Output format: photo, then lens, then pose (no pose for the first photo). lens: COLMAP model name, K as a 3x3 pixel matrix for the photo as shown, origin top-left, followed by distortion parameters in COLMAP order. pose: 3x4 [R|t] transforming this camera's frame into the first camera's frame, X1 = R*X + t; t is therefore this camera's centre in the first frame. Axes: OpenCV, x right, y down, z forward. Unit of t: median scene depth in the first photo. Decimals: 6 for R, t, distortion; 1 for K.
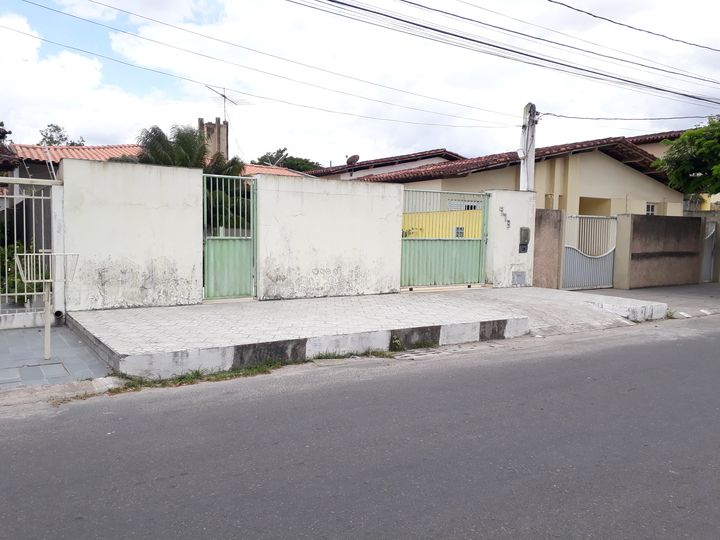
lens RADIAL K [[583.2, 0, 356.1], [0, 583.2, 271.7], [0, 0, 1]] dist [0.069018, -0.064580]
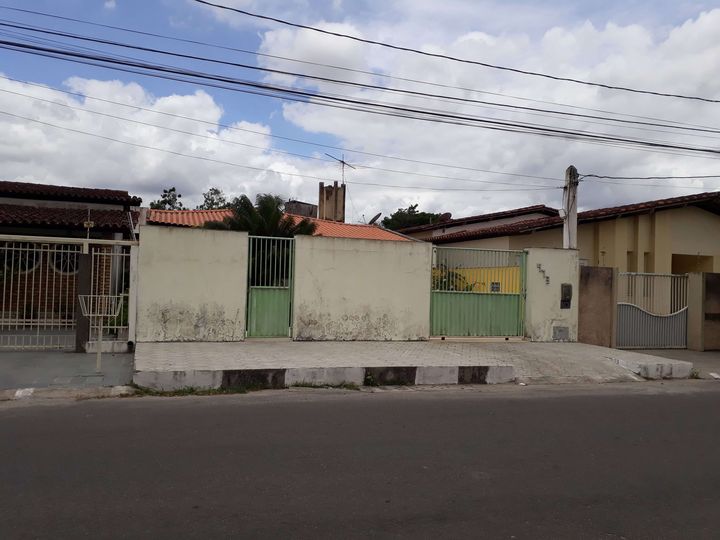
lens RADIAL K [[583.2, 0, 354.8], [0, 583.2, 268.0], [0, 0, 1]] dist [0.069018, -0.064580]
pose [[0.968641, 0.010613, -0.248239, 0.224692], [-0.034831, 0.995022, -0.093372, 0.007580], [0.246012, 0.099090, 0.964188, -0.112104]]
